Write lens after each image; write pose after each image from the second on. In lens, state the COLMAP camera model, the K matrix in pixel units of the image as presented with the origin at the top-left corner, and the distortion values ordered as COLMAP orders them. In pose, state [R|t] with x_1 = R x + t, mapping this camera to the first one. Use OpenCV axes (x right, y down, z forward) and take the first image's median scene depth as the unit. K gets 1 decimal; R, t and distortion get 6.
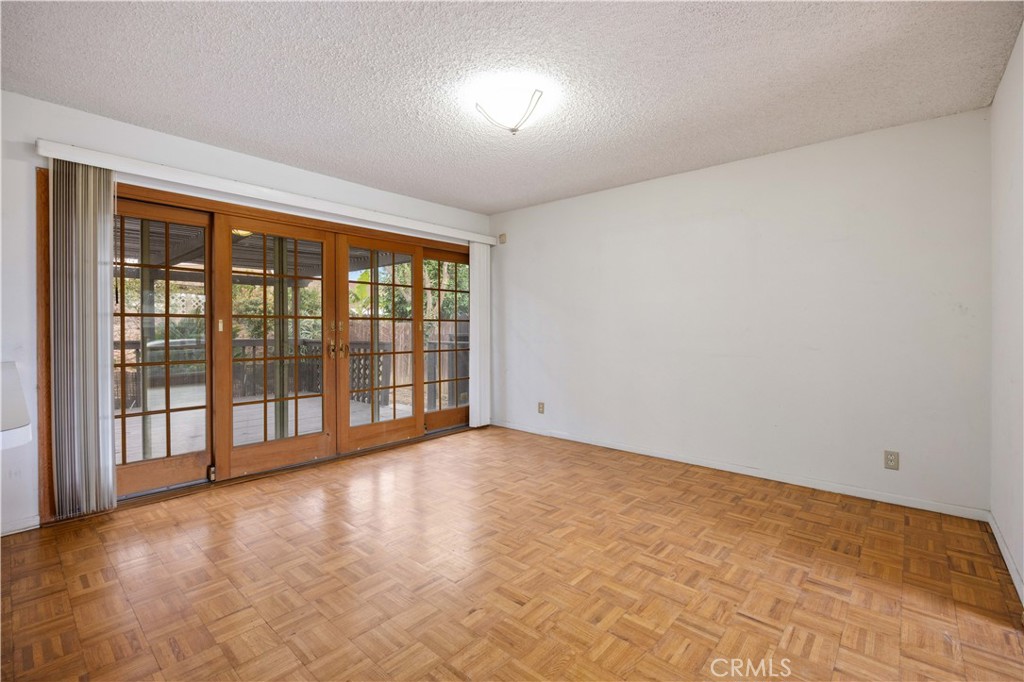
lens RADIAL K [[449.6, 0, 514.3], [0, 449.6, 335.3], [0, 0, 1]] dist [-0.020715, 0.000385]
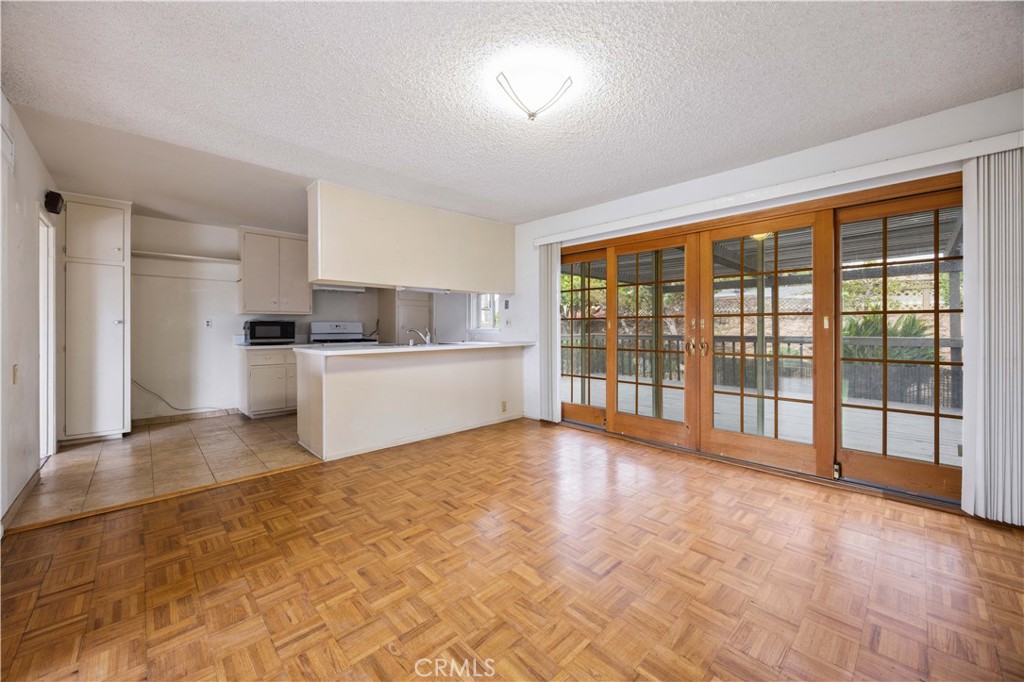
lens RADIAL K [[393.8, 0, 512.4], [0, 393.8, 329.9], [0, 0, 1]] dist [-0.000495, -0.000325]
pose [[-0.083936, 0.008848, -0.996432, 0.784887], [-0.012646, 0.999871, 0.009944, -0.014943], [0.996391, 0.013435, -0.083813, 0.975317]]
